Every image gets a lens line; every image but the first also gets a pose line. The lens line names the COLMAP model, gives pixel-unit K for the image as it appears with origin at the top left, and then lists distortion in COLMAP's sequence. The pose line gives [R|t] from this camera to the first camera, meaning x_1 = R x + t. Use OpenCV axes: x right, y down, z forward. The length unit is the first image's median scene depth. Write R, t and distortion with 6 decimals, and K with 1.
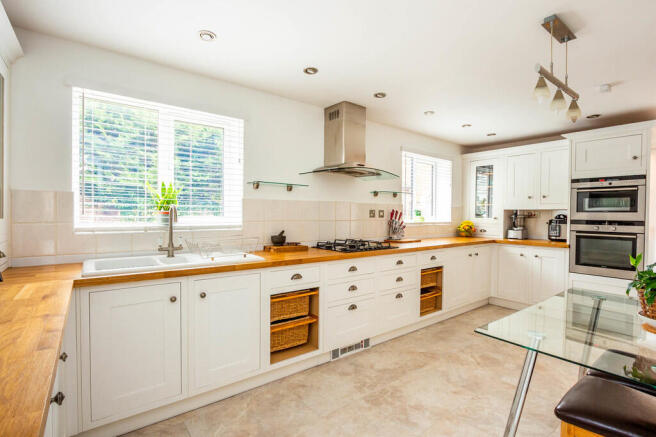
lens RADIAL K [[314.3, 0, 324.9], [0, 314.3, 217.9], [0, 0, 1]] dist [-0.005463, 0.000051]
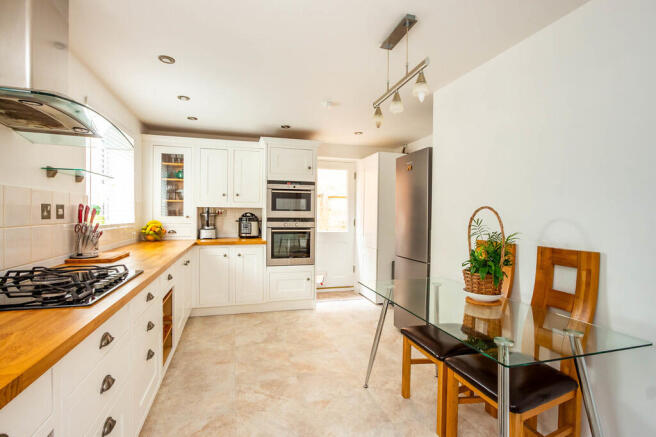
lens RADIAL K [[314.3, 0, 326.7], [0, 314.3, 219.9], [0, 0, 1]] dist [-0.005463, 0.000051]
pose [[0.379442, -0.021543, 0.924964, -0.140017], [0.006781, 0.999767, 0.020504, -0.007237], [-0.925190, -0.001508, 0.379500, 0.394947]]
